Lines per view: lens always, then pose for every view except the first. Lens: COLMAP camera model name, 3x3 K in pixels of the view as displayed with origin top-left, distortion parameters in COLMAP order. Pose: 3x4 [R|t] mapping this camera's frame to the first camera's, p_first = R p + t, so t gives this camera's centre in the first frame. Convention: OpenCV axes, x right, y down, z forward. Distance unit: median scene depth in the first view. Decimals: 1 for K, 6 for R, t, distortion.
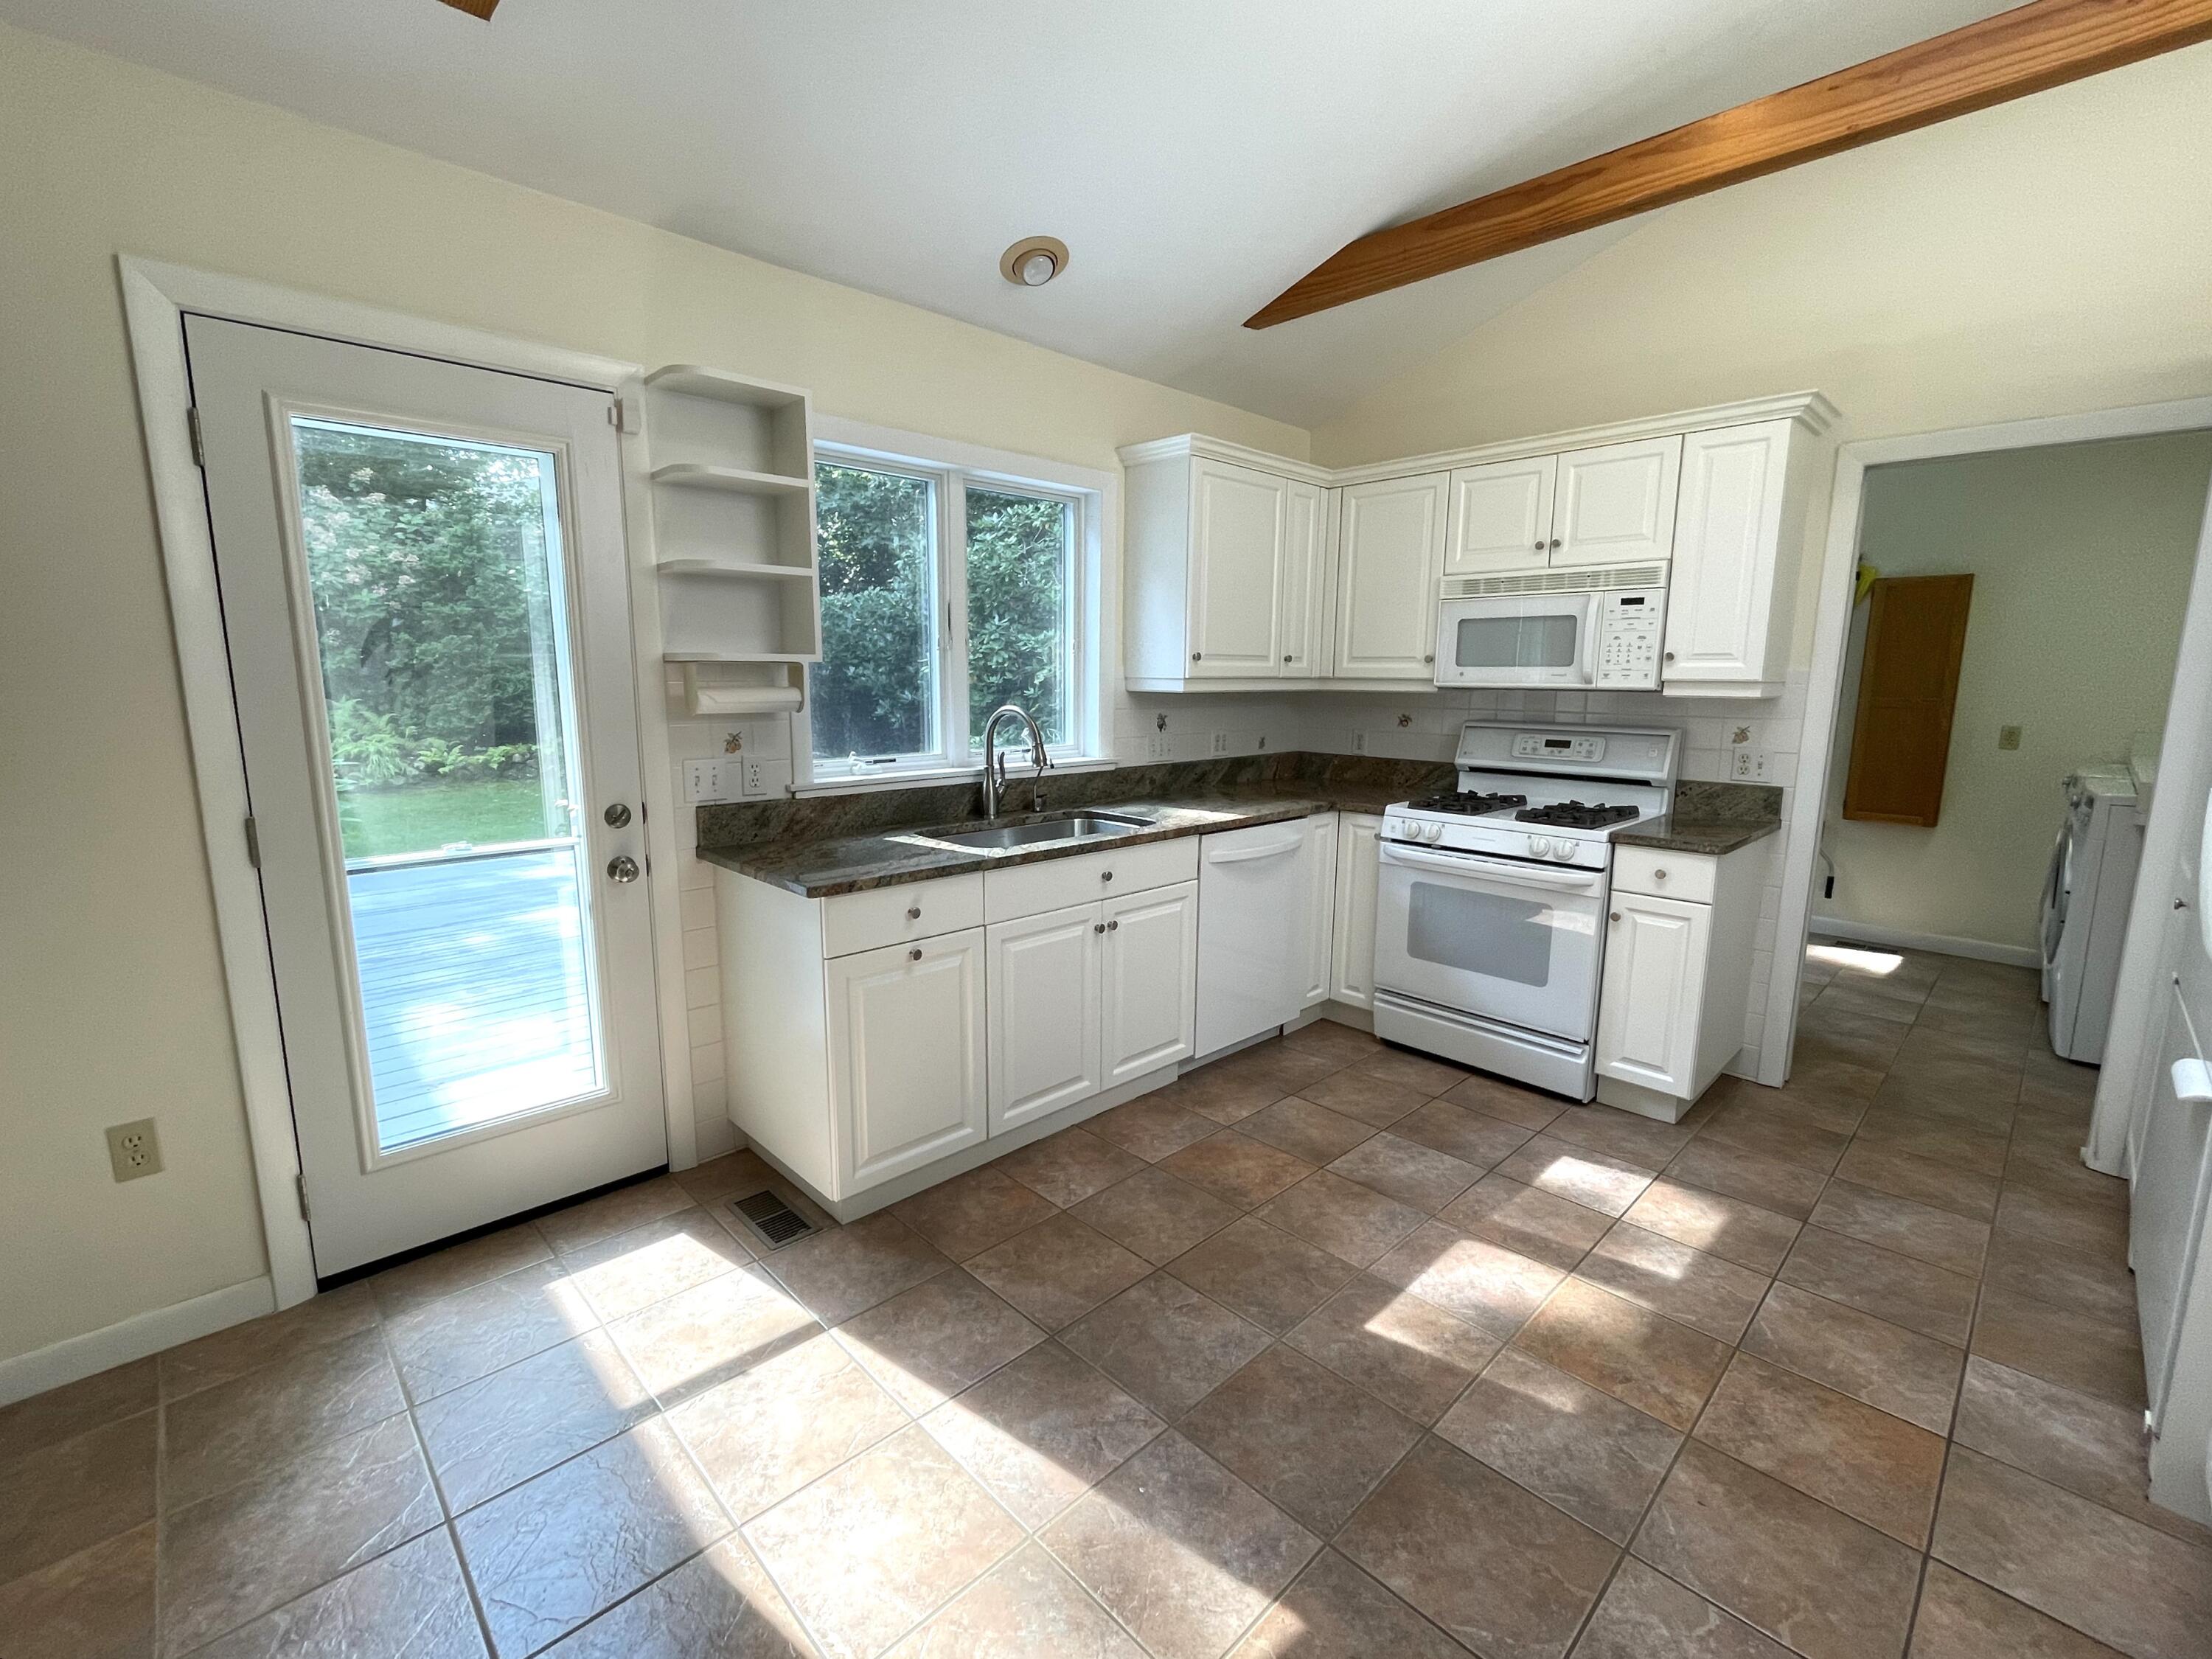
lens RADIAL K [[966.6, 0, 1116.4], [0, 966.6, 824.4], [0, 0, 1]] dist [0.000671, 0.000250]
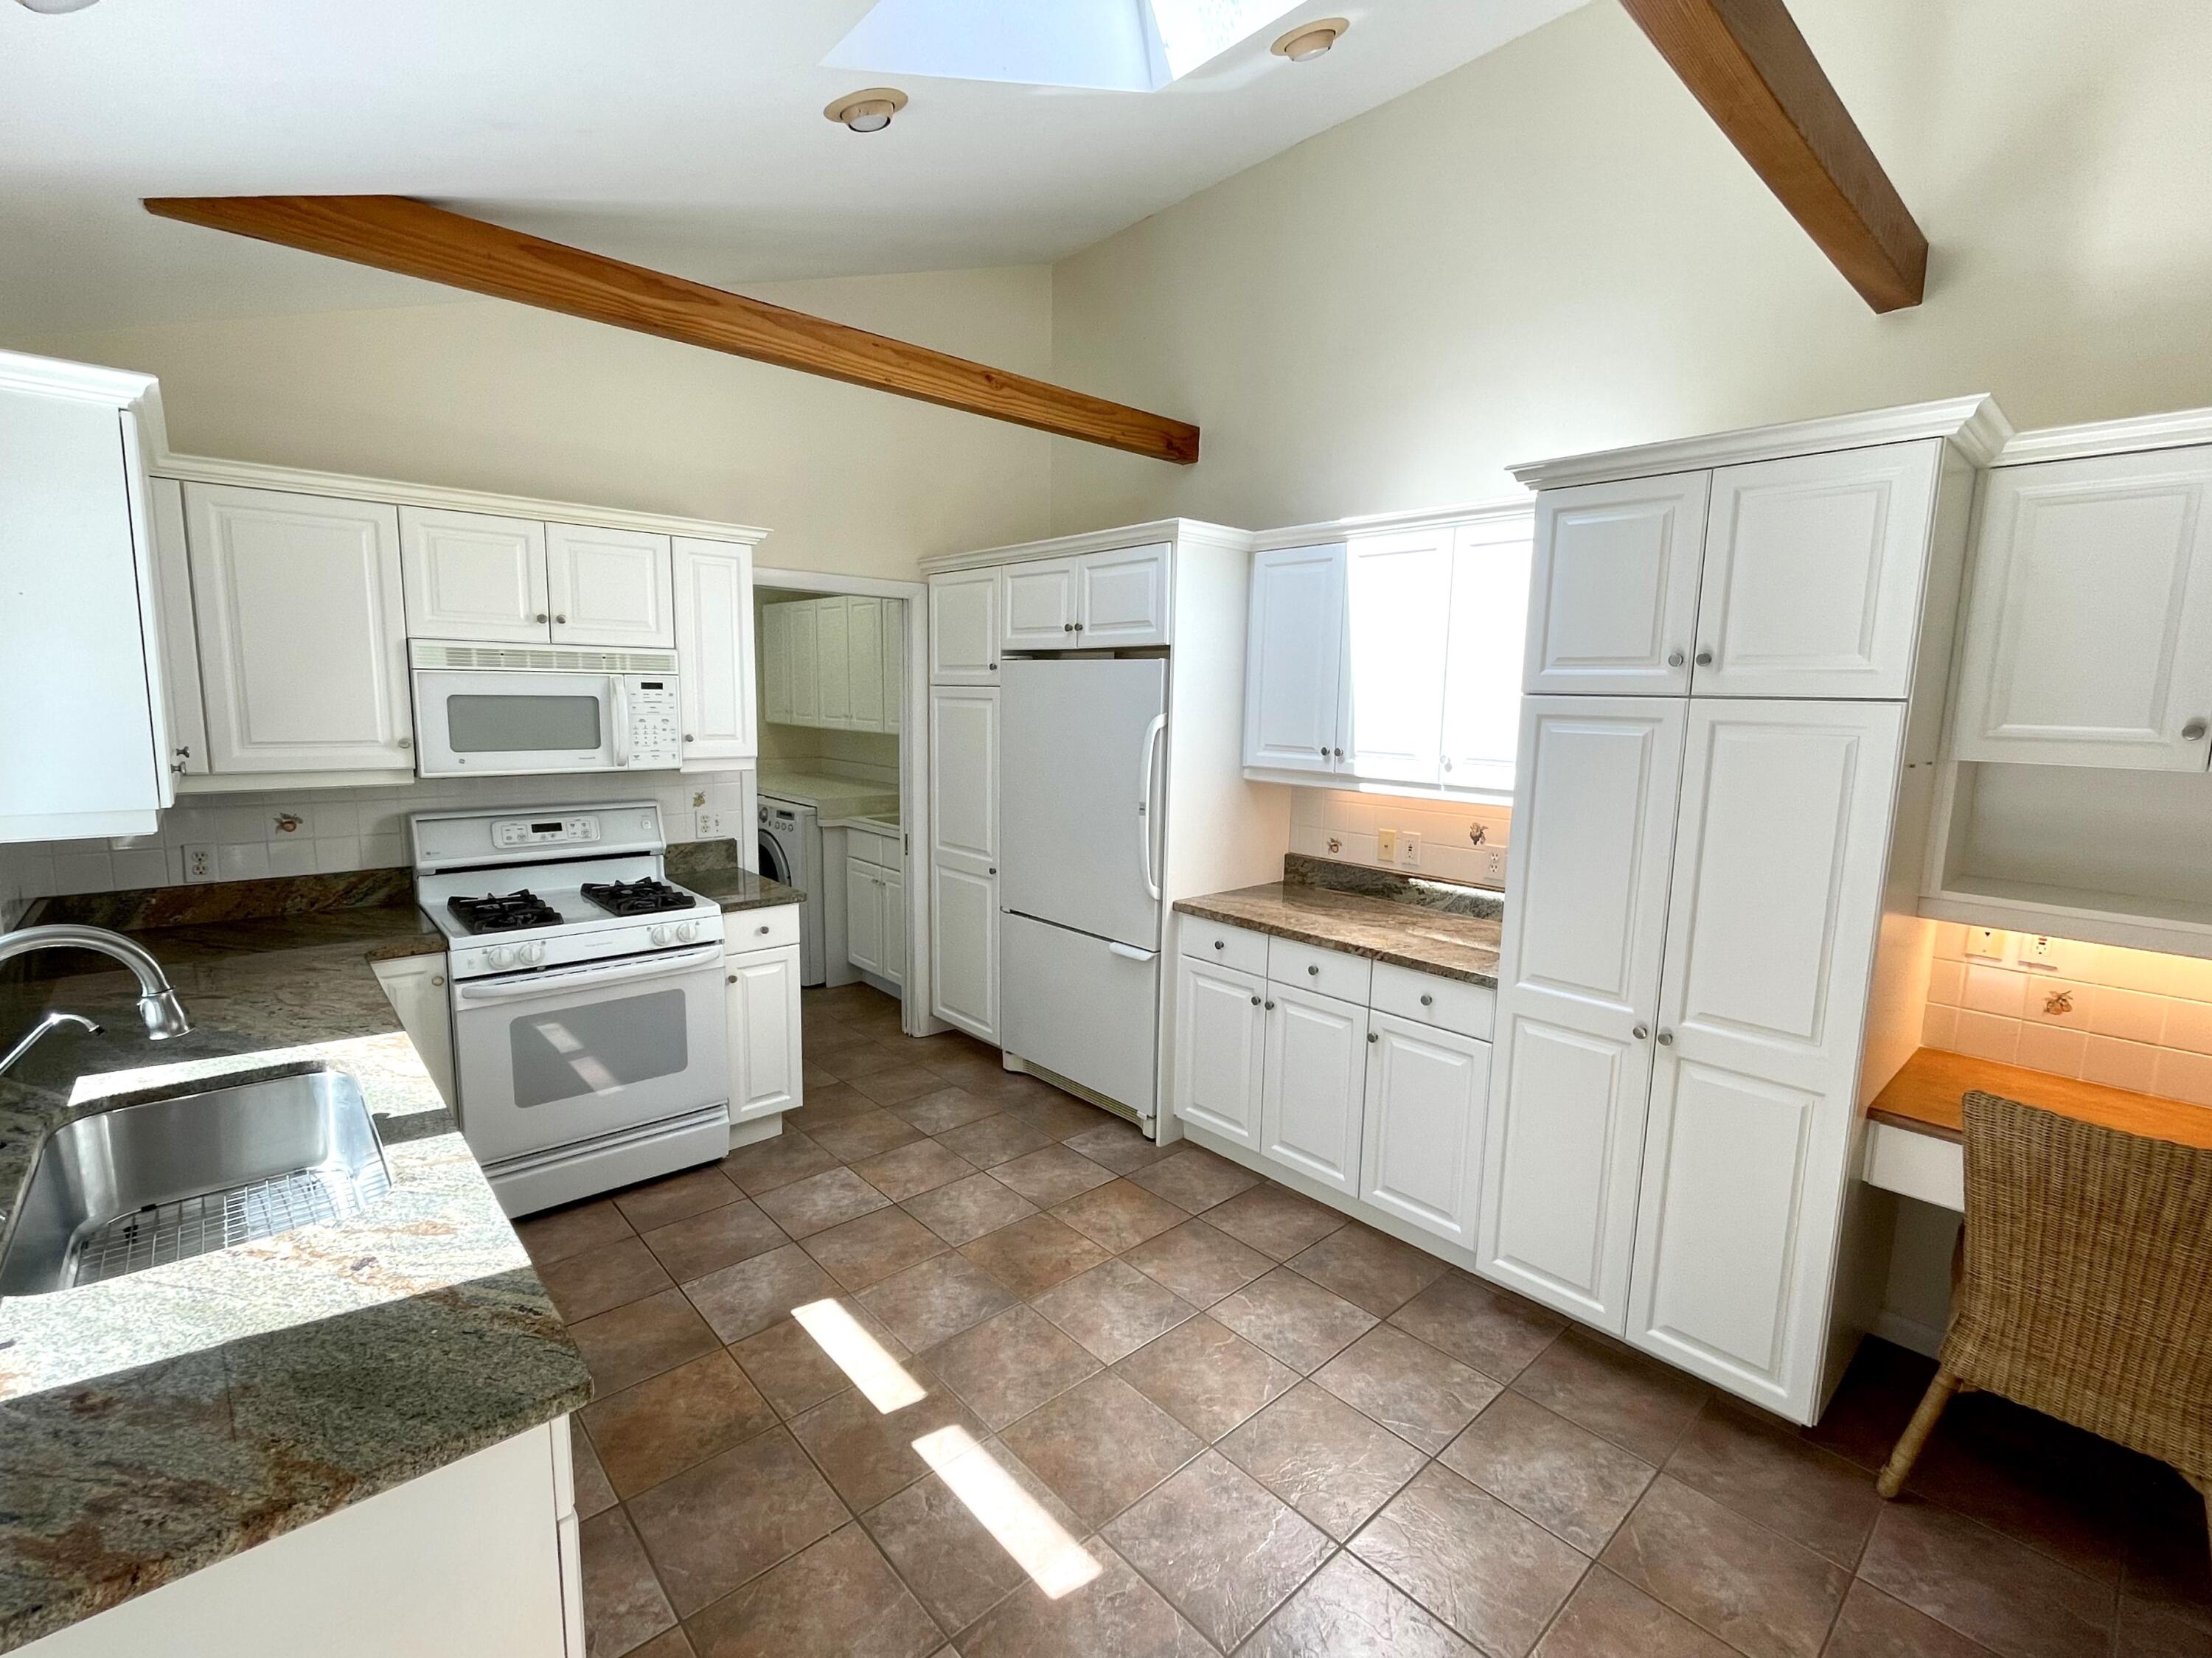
lens RADIAL K [[966.5, 0, 1116.4], [0, 966.5, 823.9], [0, 0, 1]] dist [0.000671, 0.000250]
pose [[0.042305, -0.139007, 0.989387, -0.486352], [0.133233, 0.982214, 0.132302, -0.152408], [-0.990181, 0.126222, 0.060073, 0.450360]]
